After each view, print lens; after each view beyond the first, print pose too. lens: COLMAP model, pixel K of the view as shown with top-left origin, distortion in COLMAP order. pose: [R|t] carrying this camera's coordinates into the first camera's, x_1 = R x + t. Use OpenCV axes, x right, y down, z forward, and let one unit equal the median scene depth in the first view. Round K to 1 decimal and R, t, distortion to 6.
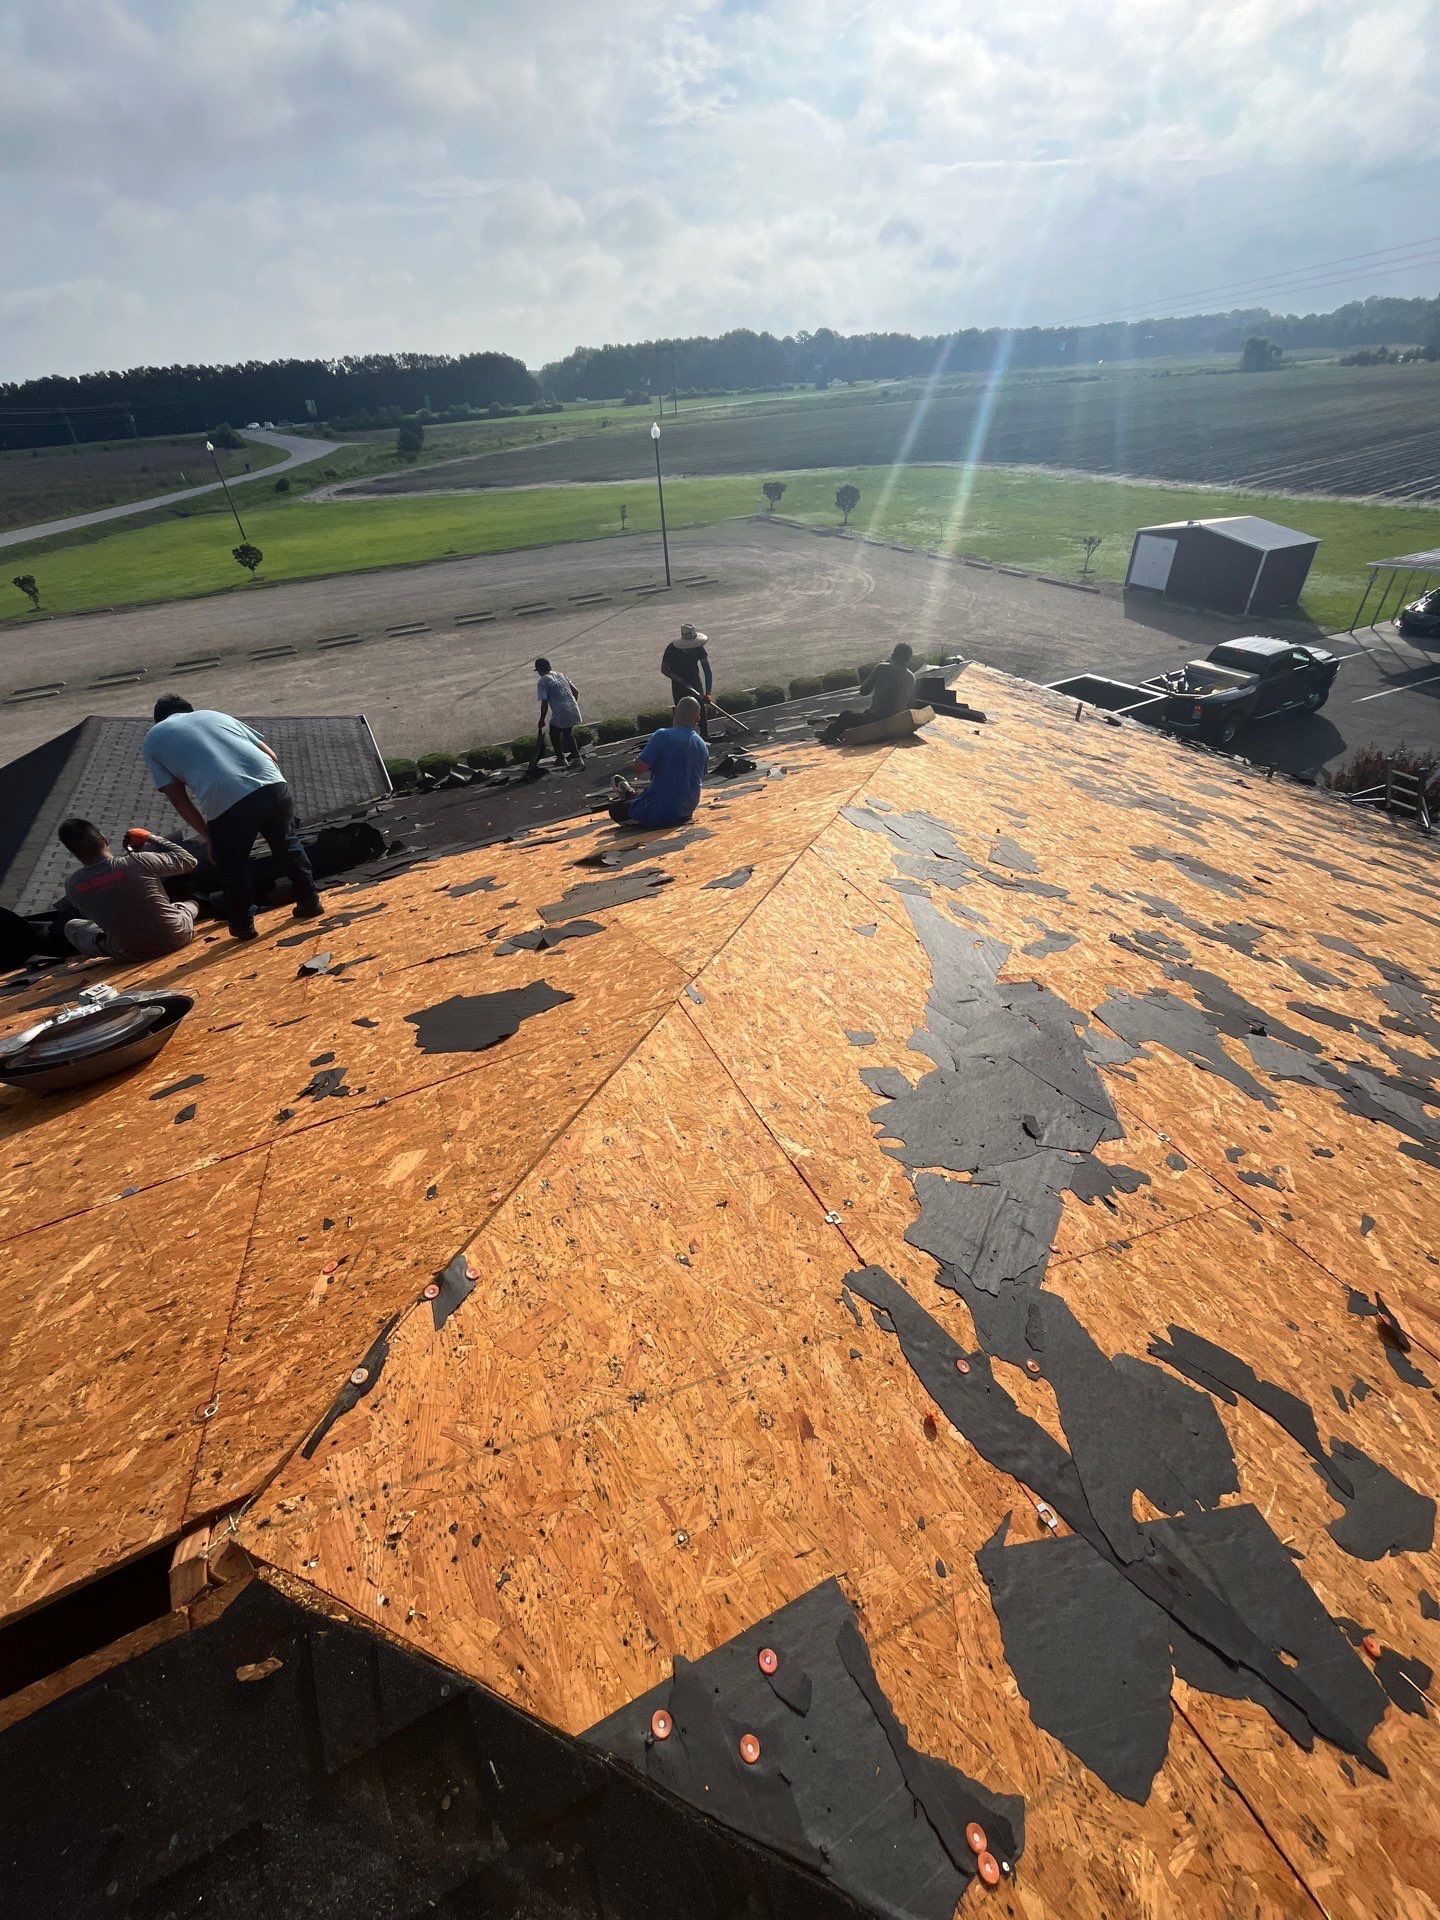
lens RADIAL K [[782.9, 0, 716.0], [0, 782.9, 964.5], [0, 0, 1]] dist [0.011747, -0.000604]
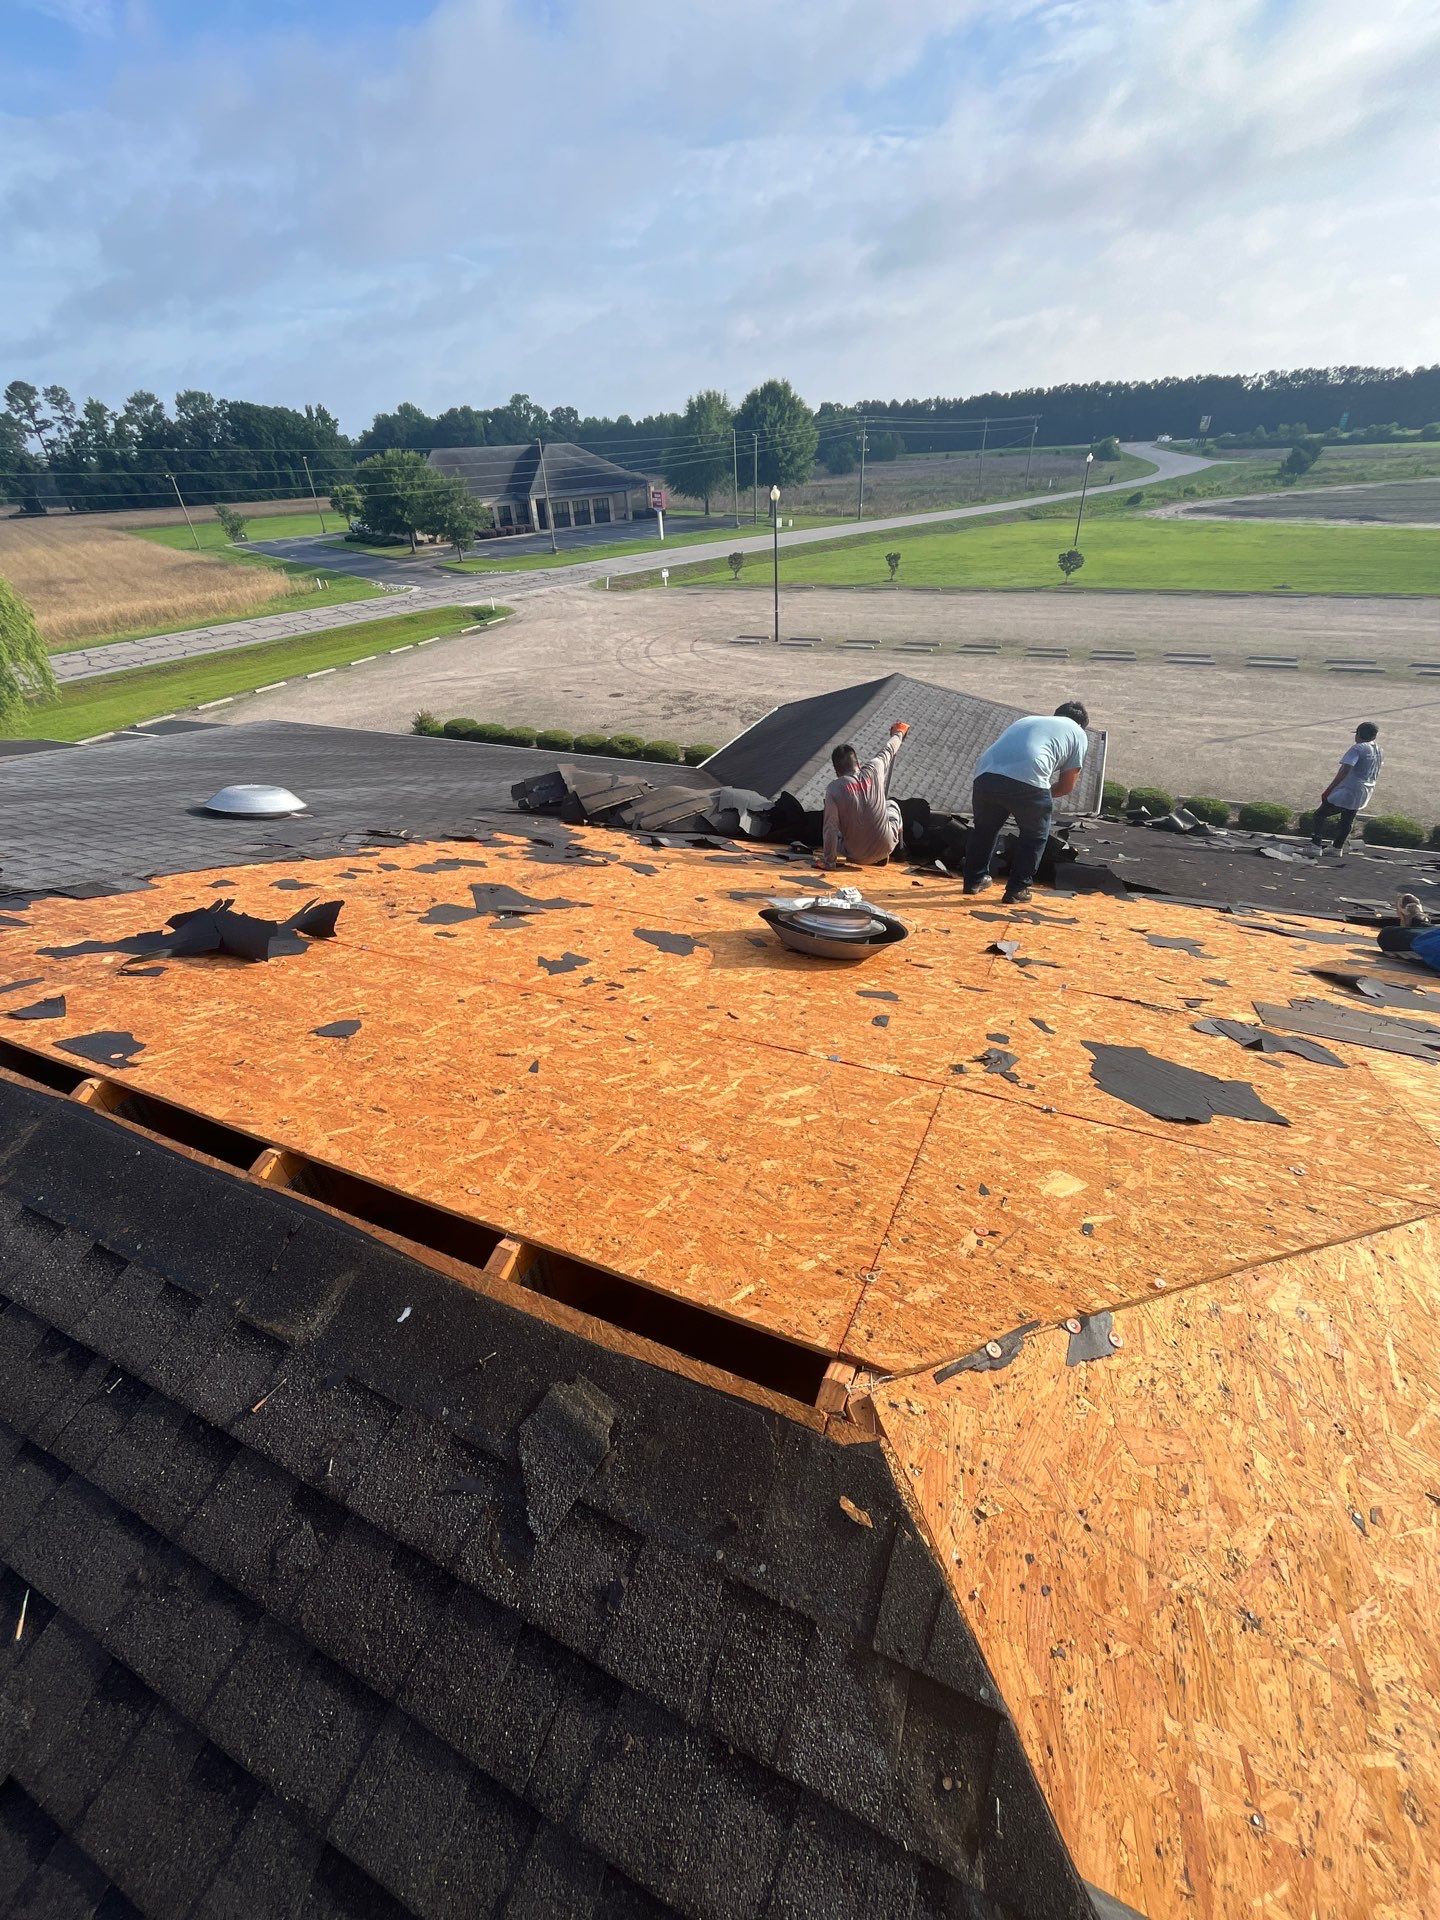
lens RADIAL K [[782.9, 0, 716.0], [0, 782.9, 964.5], [0, 0, 1]] dist [0.011747, -0.000604]
pose [[0.652000, 0.454003, -0.607270, -0.113021], [-0.461655, 0.873048, 0.157043, 0.032787], [0.601474, 0.177957, 0.778820, -0.046380]]
